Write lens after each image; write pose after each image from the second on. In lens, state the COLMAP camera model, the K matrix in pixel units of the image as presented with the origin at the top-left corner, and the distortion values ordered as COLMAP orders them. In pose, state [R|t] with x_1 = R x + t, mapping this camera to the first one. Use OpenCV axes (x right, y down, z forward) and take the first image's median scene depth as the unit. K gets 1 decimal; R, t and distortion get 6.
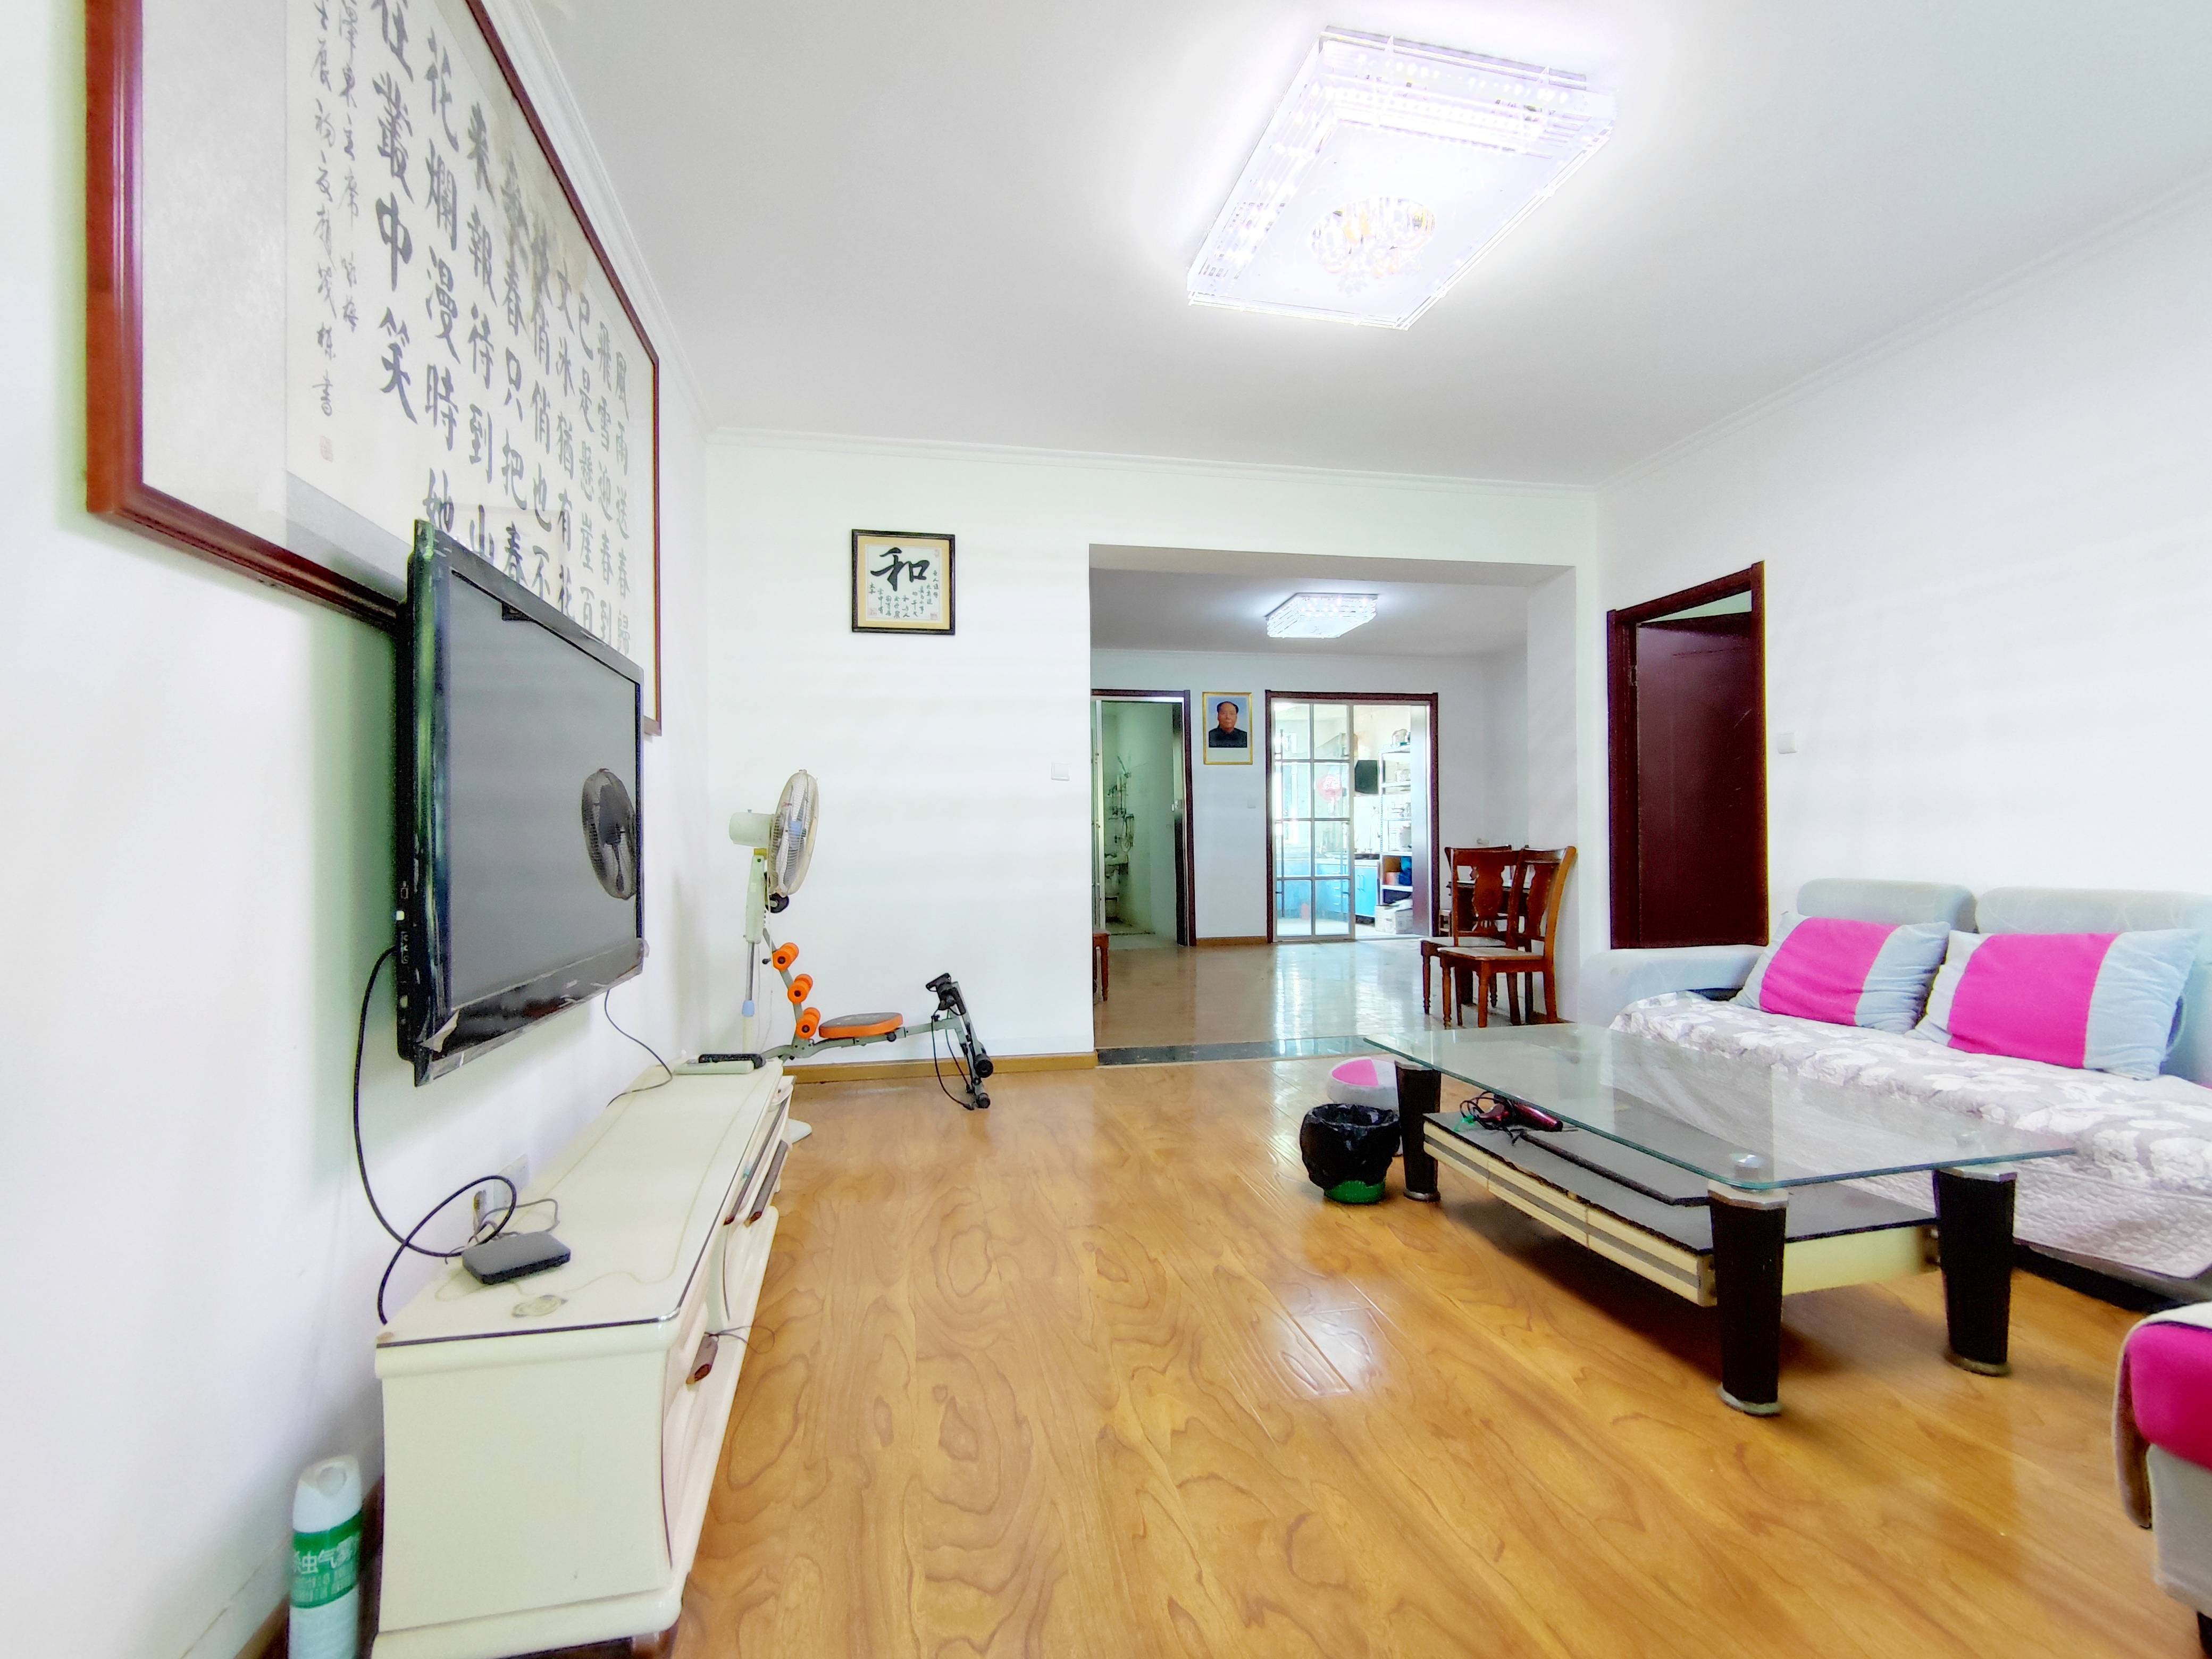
lens RADIAL K [[1011.2, 0, 1107.3], [0, 1011.2, 828.0], [0, 0, 1]] dist [-0.001606, -0.000174]
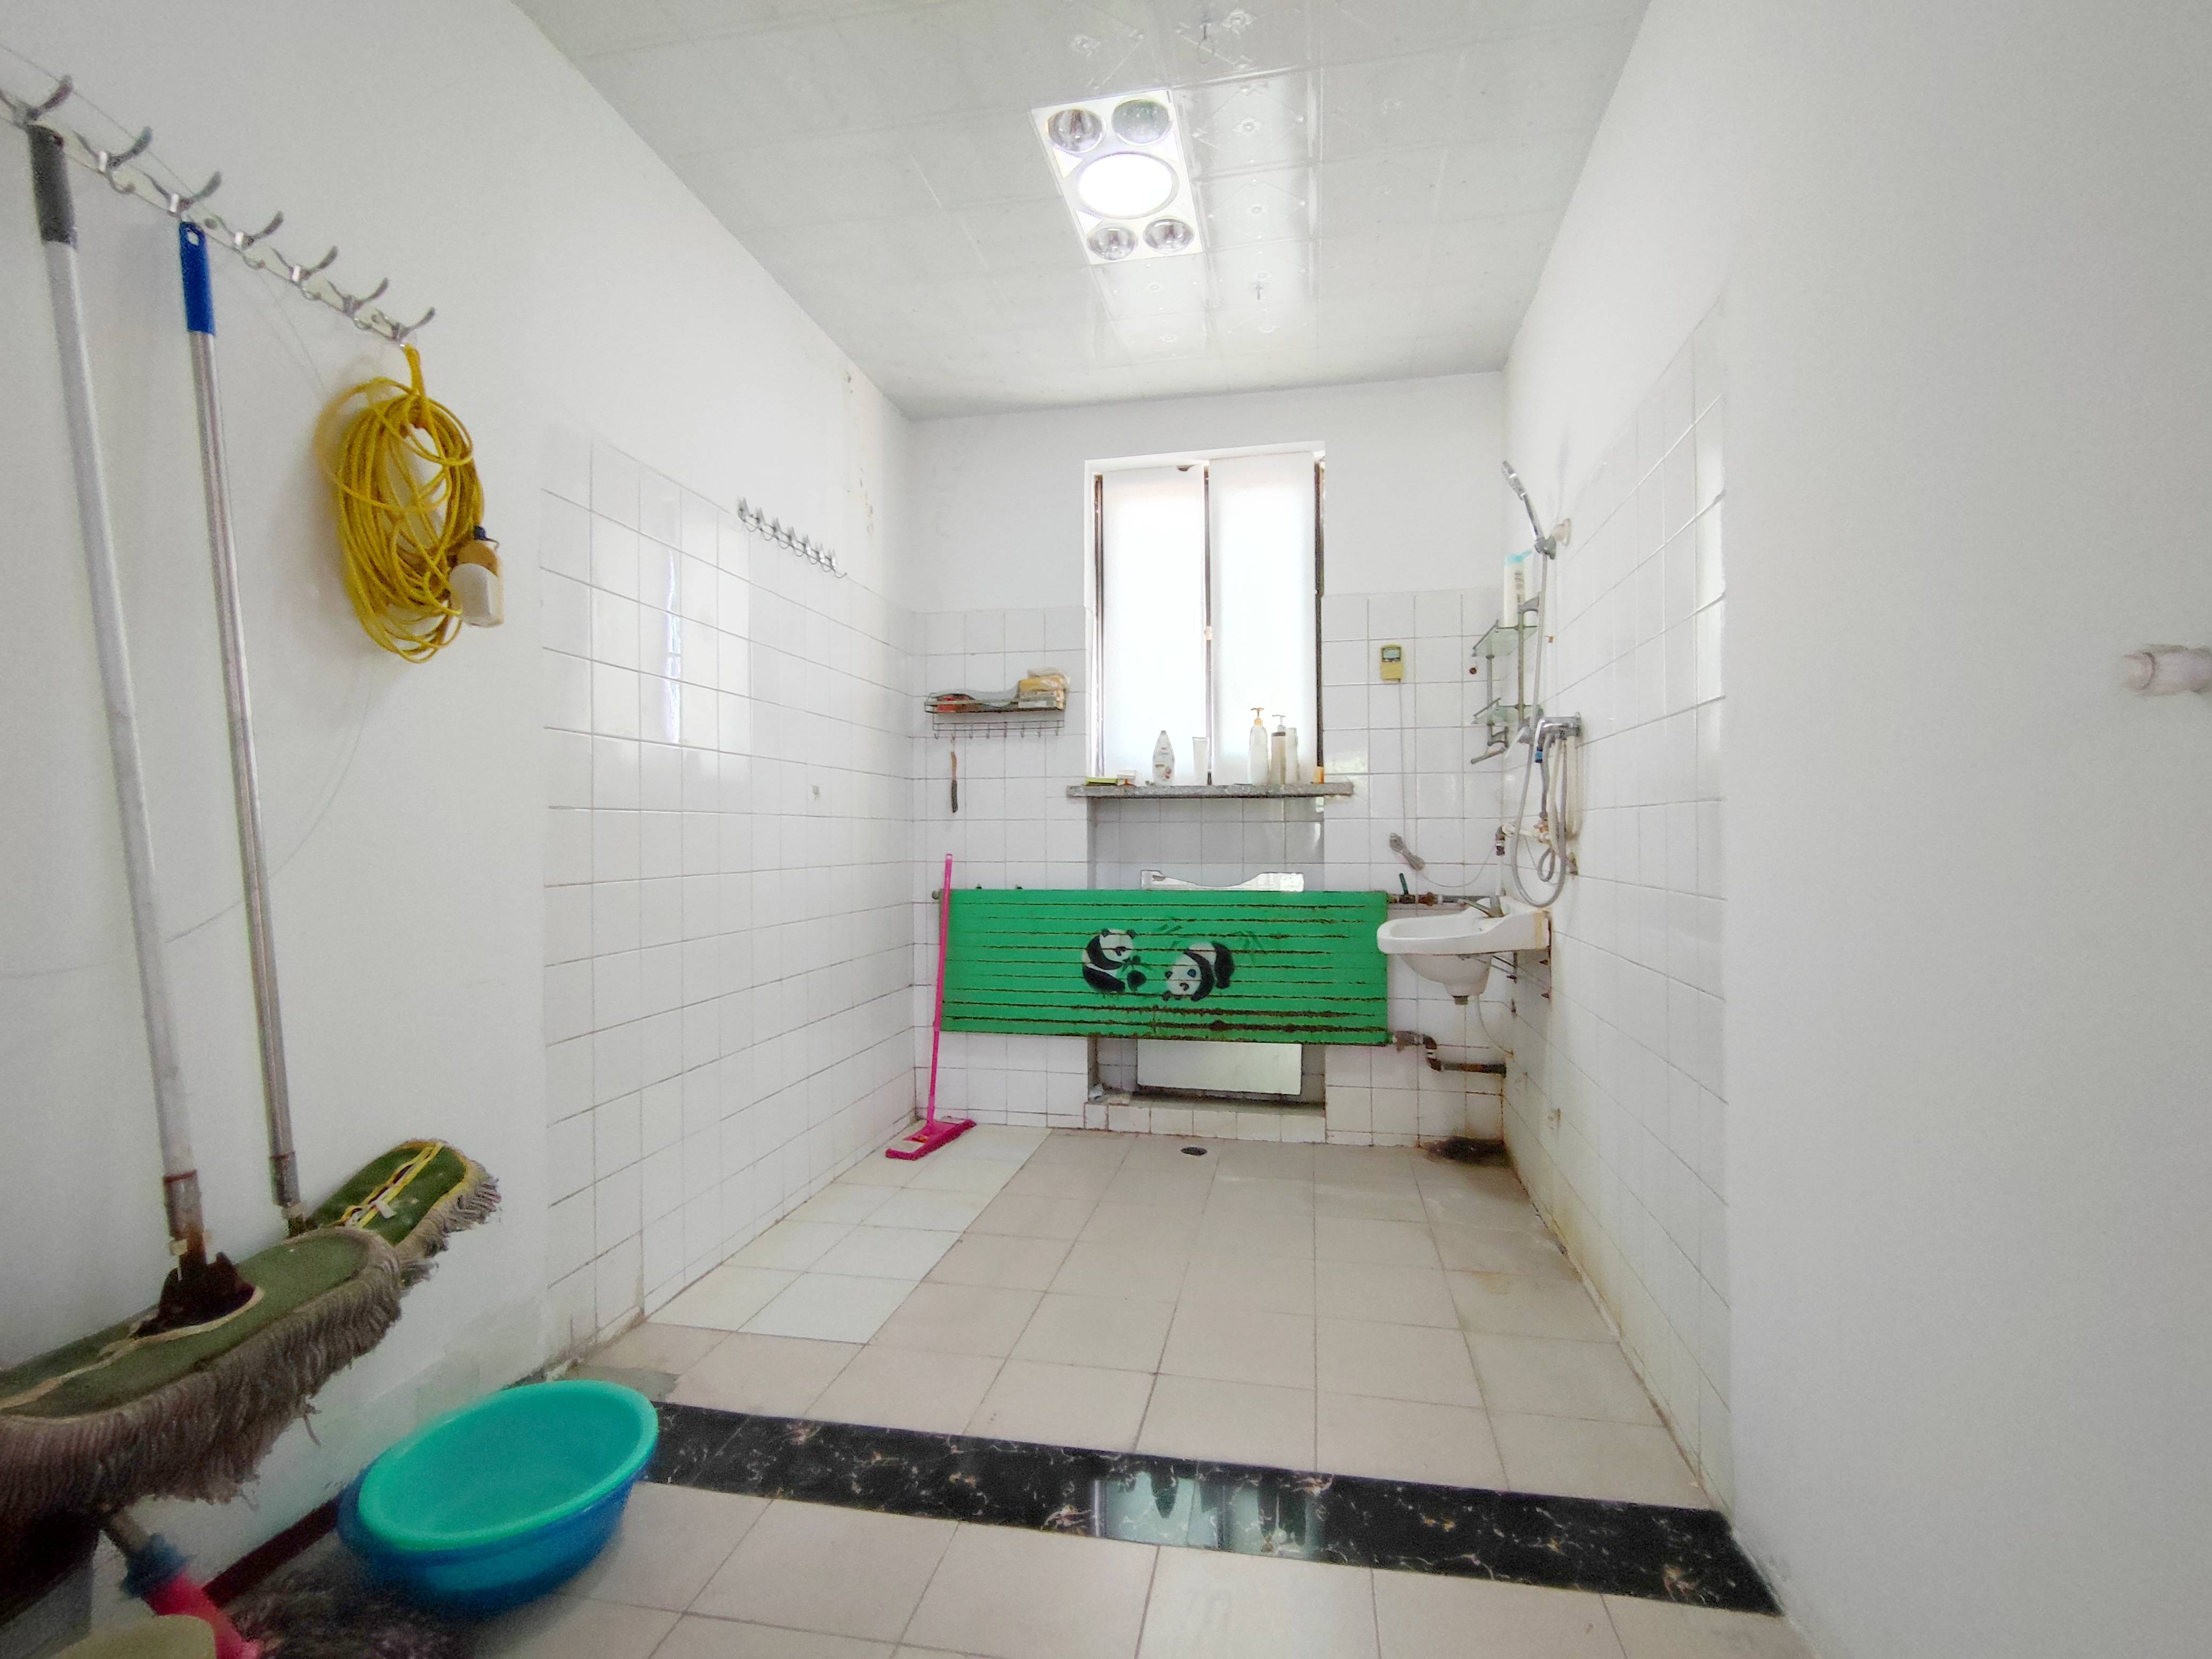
lens RADIAL K [[1011.2, 0, 1108.9], [0, 1011.2, 831.7], [0, 0, 1]] dist [-0.001606, -0.000174]
pose [[0.917373, 0.010299, -0.397894, 0.019346], [-0.008028, 0.999941, 0.007372, 0.007440], [0.397947, -0.003569, 0.917402, 0.753346]]
